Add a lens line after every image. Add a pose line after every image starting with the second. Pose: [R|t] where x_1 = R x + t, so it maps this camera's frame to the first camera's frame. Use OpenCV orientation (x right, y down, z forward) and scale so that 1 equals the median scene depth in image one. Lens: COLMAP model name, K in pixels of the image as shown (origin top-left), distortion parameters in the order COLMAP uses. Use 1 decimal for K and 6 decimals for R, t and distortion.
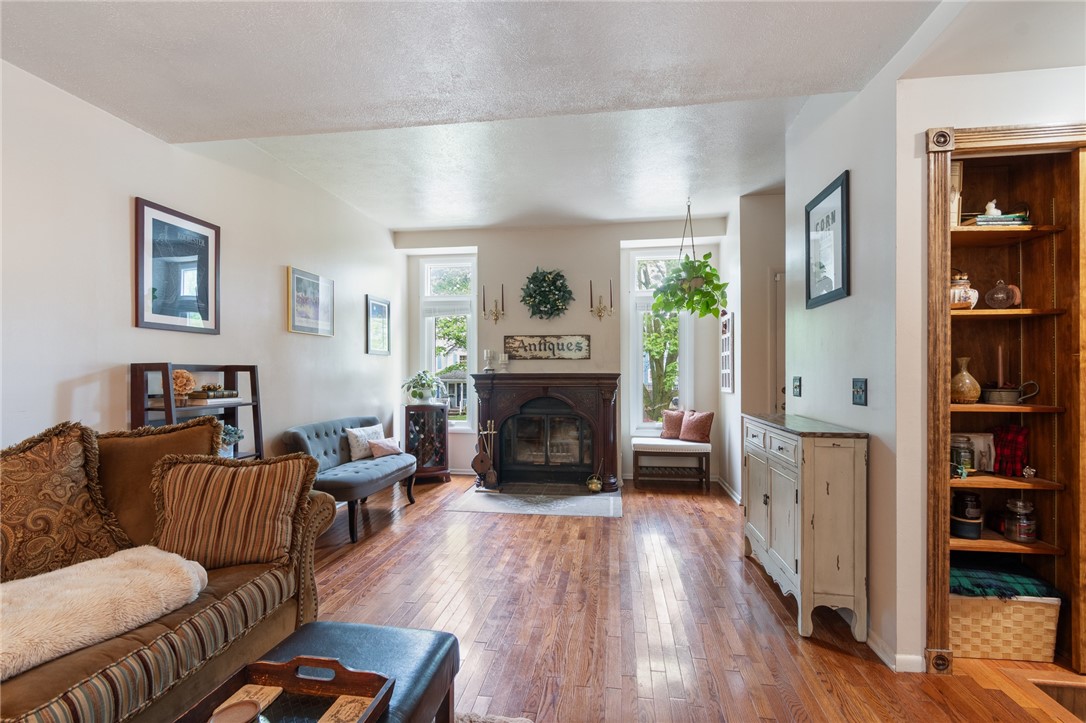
lens RADIAL K [[479.0, 0, 545.6], [0, 479.0, 372.0], [0, 0, 1]] dist [0.001955, -0.000531]
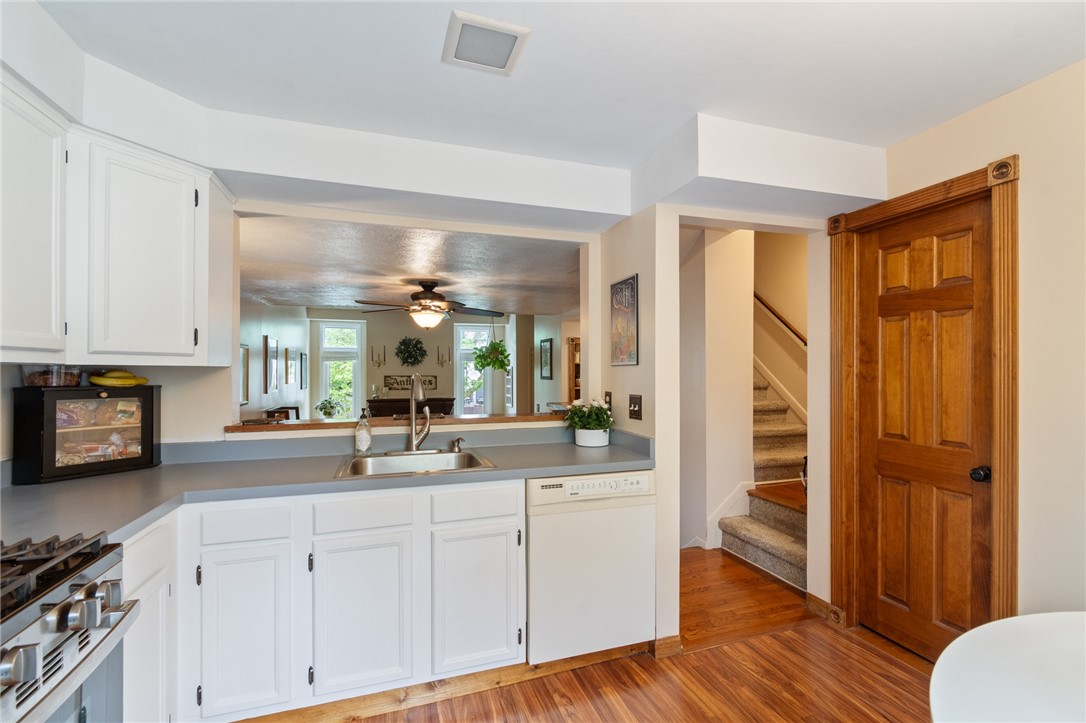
lens RADIAL K [[479.0, 0, 545.5], [0, 479.0, 372.1], [0, 0, 1]] dist [0.001955, -0.000531]
pose [[0.895177, -0.000183, 0.445710, -0.336020], [-0.003281, 0.999970, 0.007002, -0.104563], [-0.445698, -0.007731, 0.895150, -0.759720]]
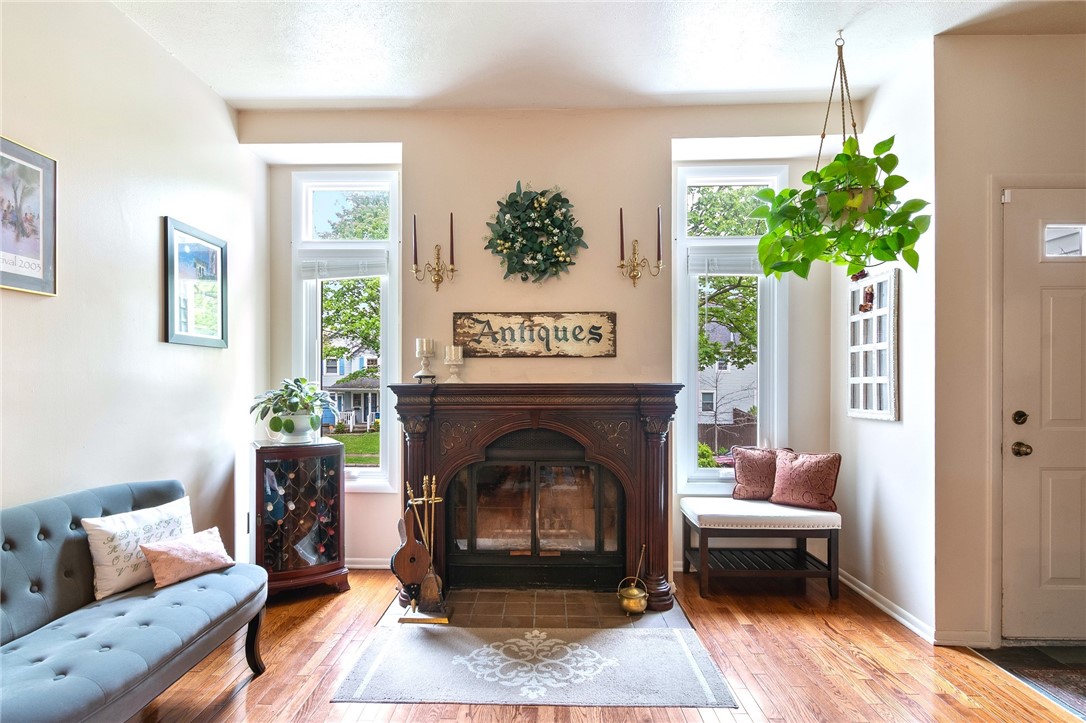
lens RADIAL K [[566.6, 0, 532.7], [0, 566.6, 375.7], [0, 0, 1]] dist [0.004385, 0.000682]
pose [[0.994411, 0.000927, 0.105572, -0.067663], [-0.000251, 0.999979, -0.006411, -0.001836], [-0.105576, 0.006349, 0.994391, 0.379568]]
